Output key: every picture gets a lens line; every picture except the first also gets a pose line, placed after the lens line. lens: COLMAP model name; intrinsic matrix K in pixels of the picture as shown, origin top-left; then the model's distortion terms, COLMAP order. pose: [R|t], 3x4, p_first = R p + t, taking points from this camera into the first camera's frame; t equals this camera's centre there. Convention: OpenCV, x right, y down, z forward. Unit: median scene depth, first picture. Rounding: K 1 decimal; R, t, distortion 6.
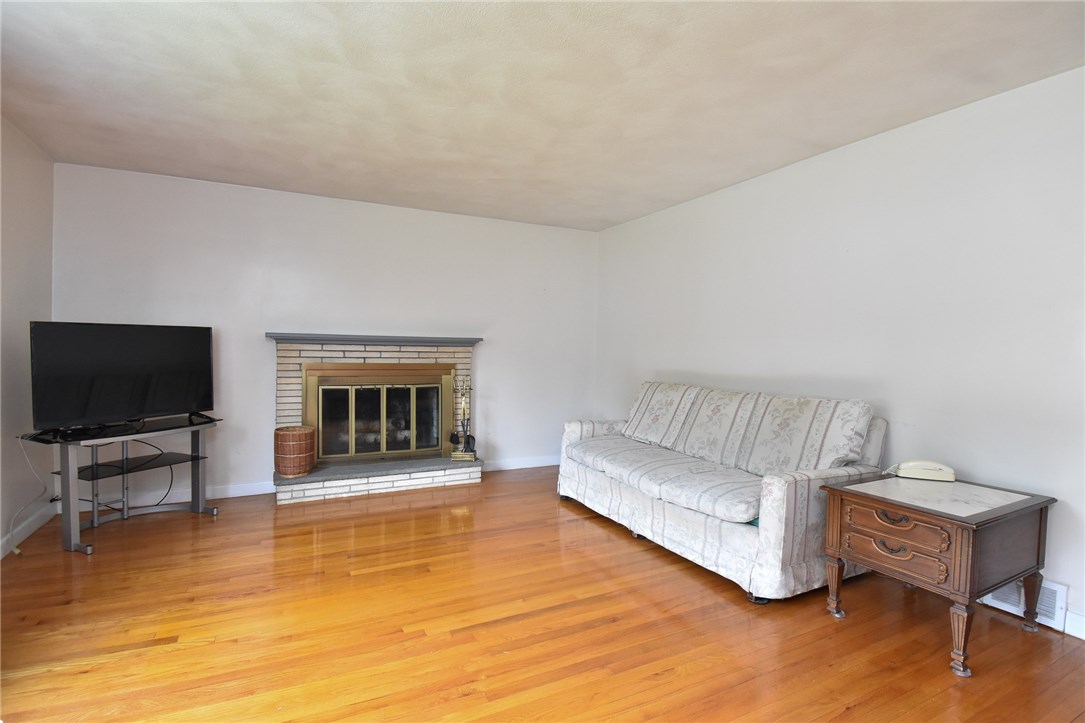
lens RADIAL K [[530.3, 0, 542.5], [0, 530.3, 361.5], [0, 0, 1]] dist [-0.000314, -0.000290]
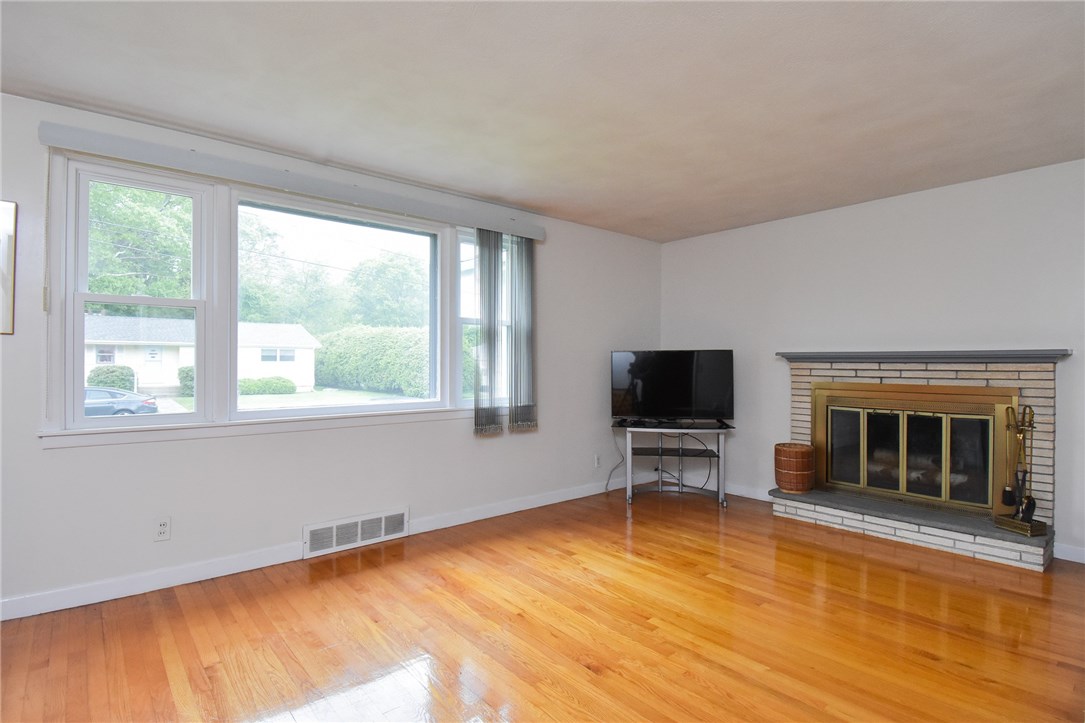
lens RADIAL K [[556.6, 0, 542.5], [0, 556.6, 361.5], [0, 0, 1]] dist [-0.003325, -0.000746]
pose [[0.220067, -0.016066, -0.975352, 0.458080], [-0.022967, 0.999502, -0.021646, -0.000888], [0.975214, 0.027165, 0.219588, 0.281626]]
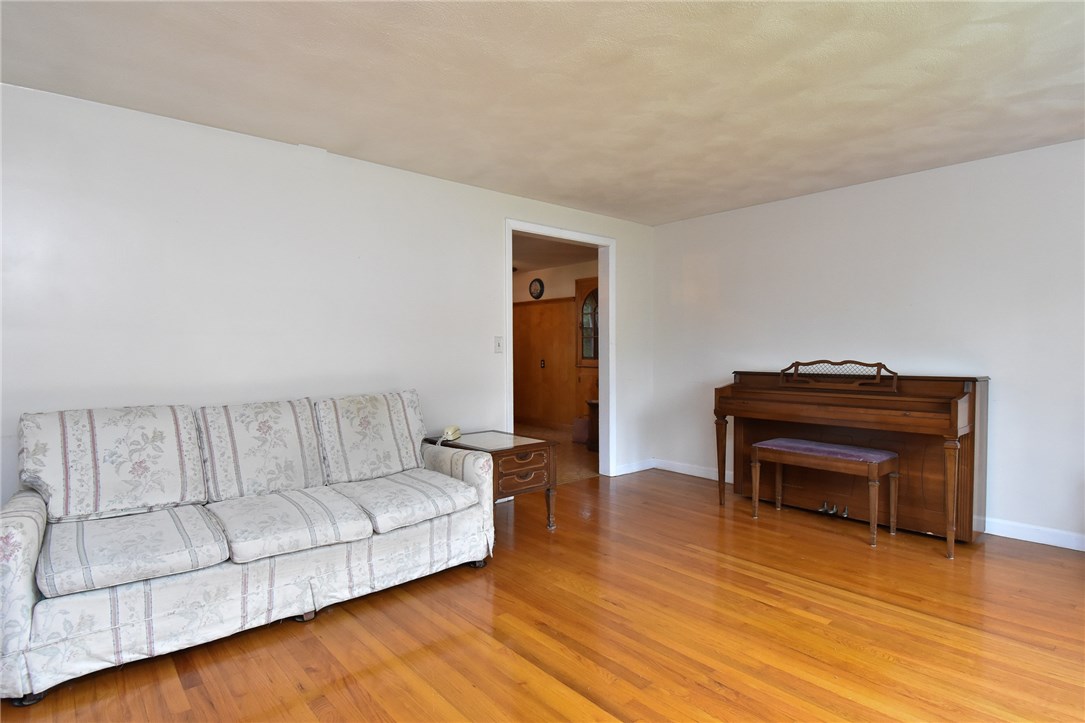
lens RADIAL K [[556.6, 0, 542.5], [0, 556.6, 361.5], [0, 0, 1]] dist [-0.003325, -0.000746]
pose [[-0.241659, -0.036928, 0.969658, -0.498390], [0.023053, 0.998775, 0.043783, -0.028390], [-0.970087, 0.032934, -0.240512, 0.717589]]
